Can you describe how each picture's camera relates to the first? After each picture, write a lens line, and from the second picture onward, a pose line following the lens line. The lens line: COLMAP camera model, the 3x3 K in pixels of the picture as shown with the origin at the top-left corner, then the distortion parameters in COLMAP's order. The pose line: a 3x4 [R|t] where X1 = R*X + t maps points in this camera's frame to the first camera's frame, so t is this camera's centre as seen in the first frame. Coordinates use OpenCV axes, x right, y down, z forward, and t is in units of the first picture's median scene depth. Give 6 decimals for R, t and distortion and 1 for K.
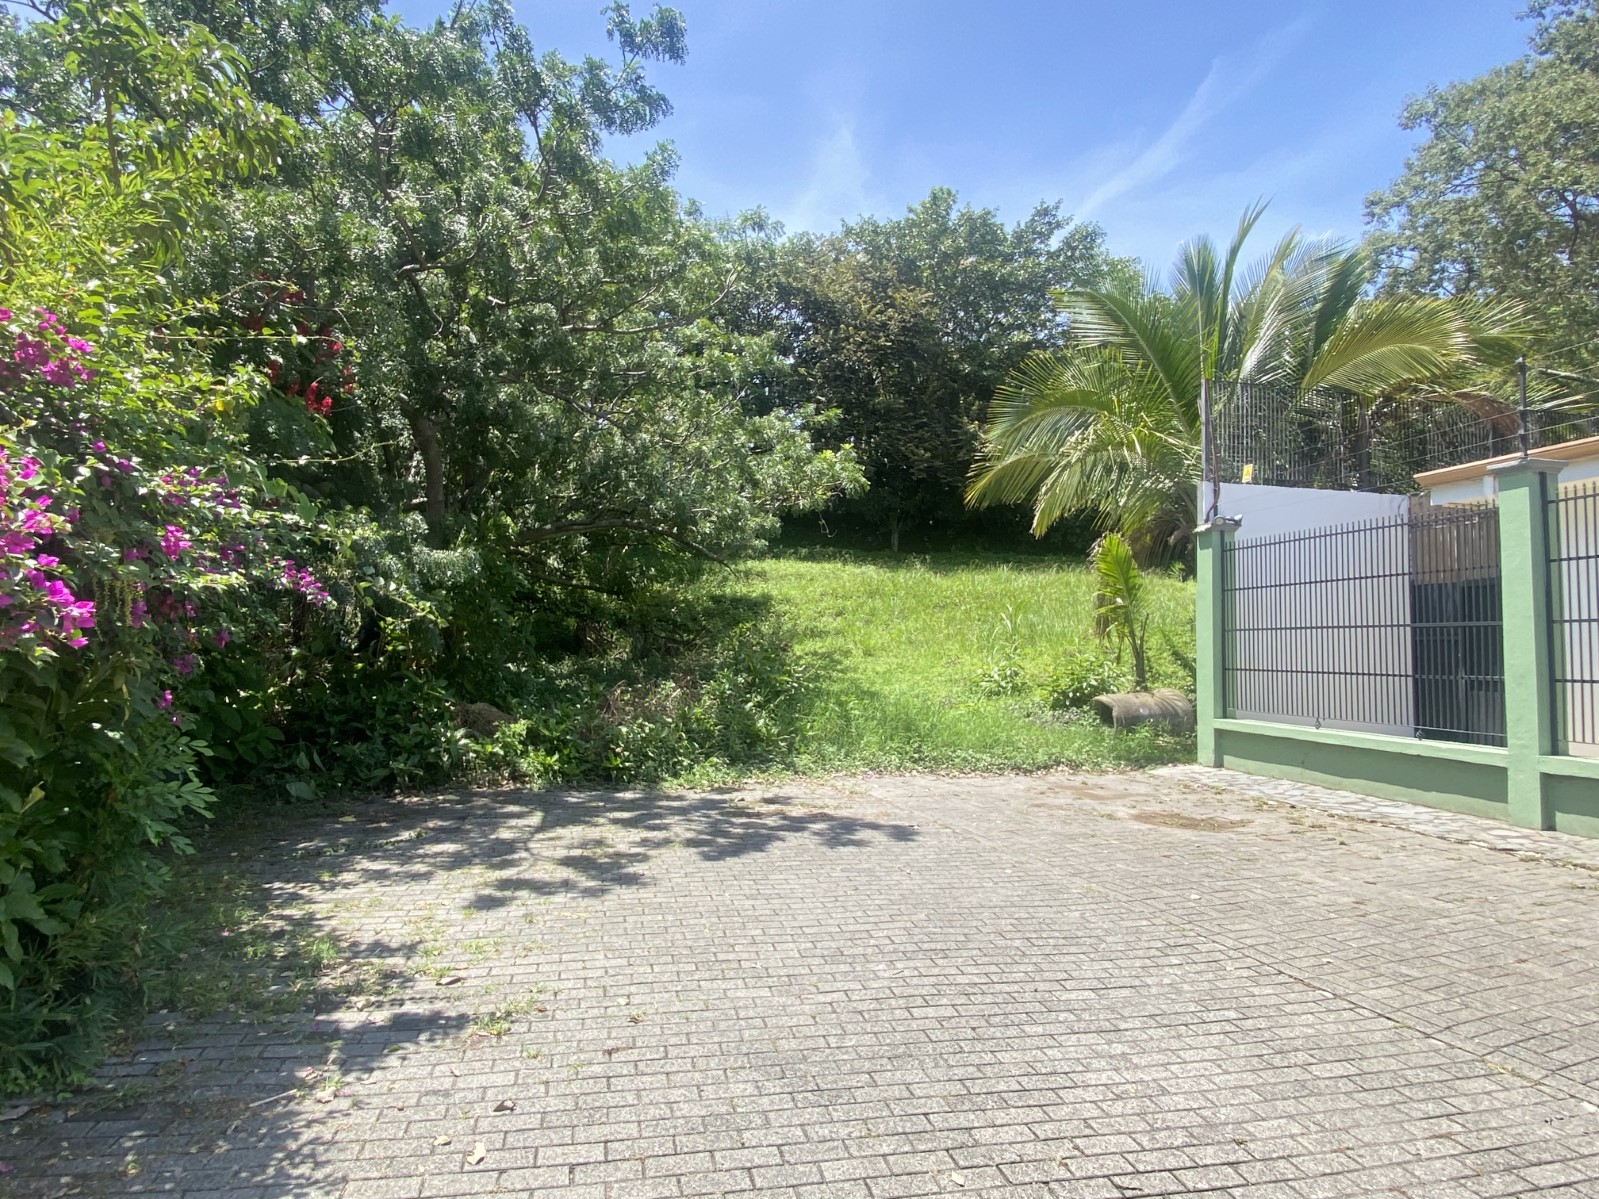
lens RADIAL K [[890.5, 0, 799.5], [0, 890.5, 599.5], [0, 0, 1]] dist [-0.000382, -0.000207]
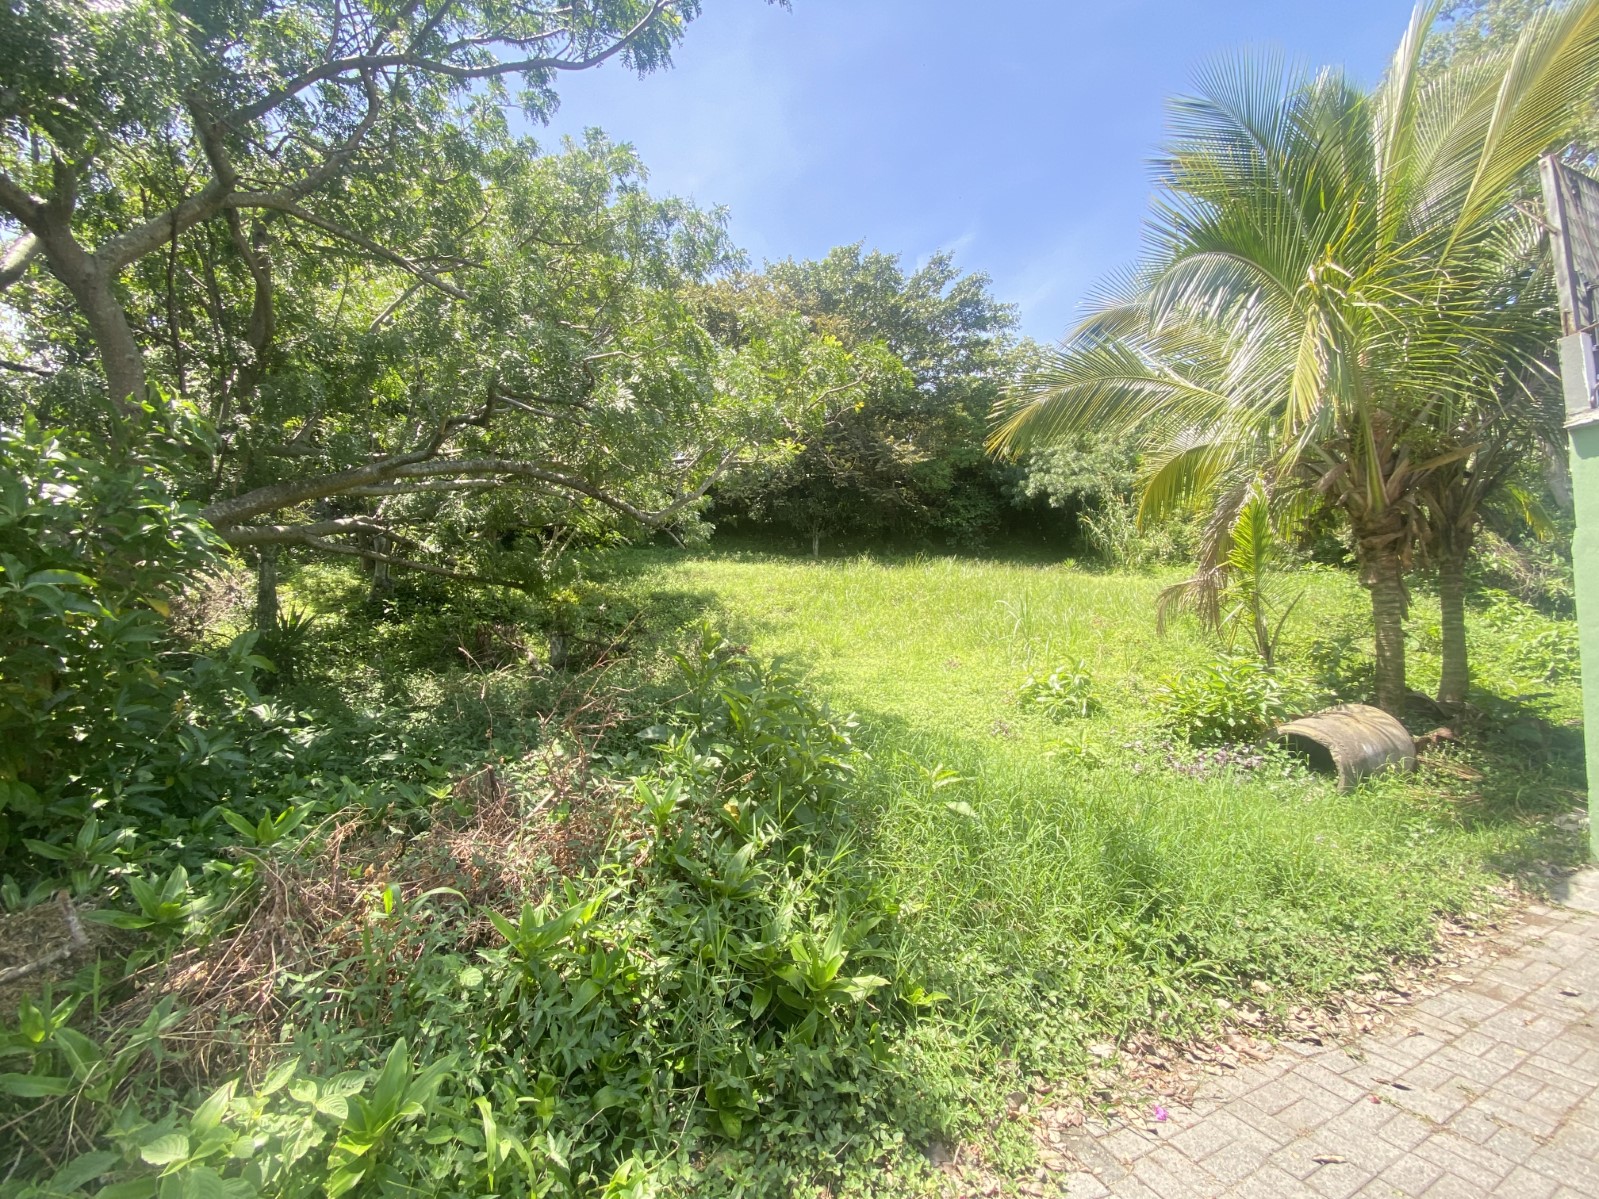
lens RADIAL K [[643.0, 0, 799.5], [0, 643.0, 599.5], [0, 0, 1]] dist [0.015286, 0.000048]
pose [[0.992124, -0.017970, 0.123965, -0.027517], [0.018989, 0.999795, -0.007043, 0.010040], [-0.123813, 0.009342, 0.992262, 0.318612]]
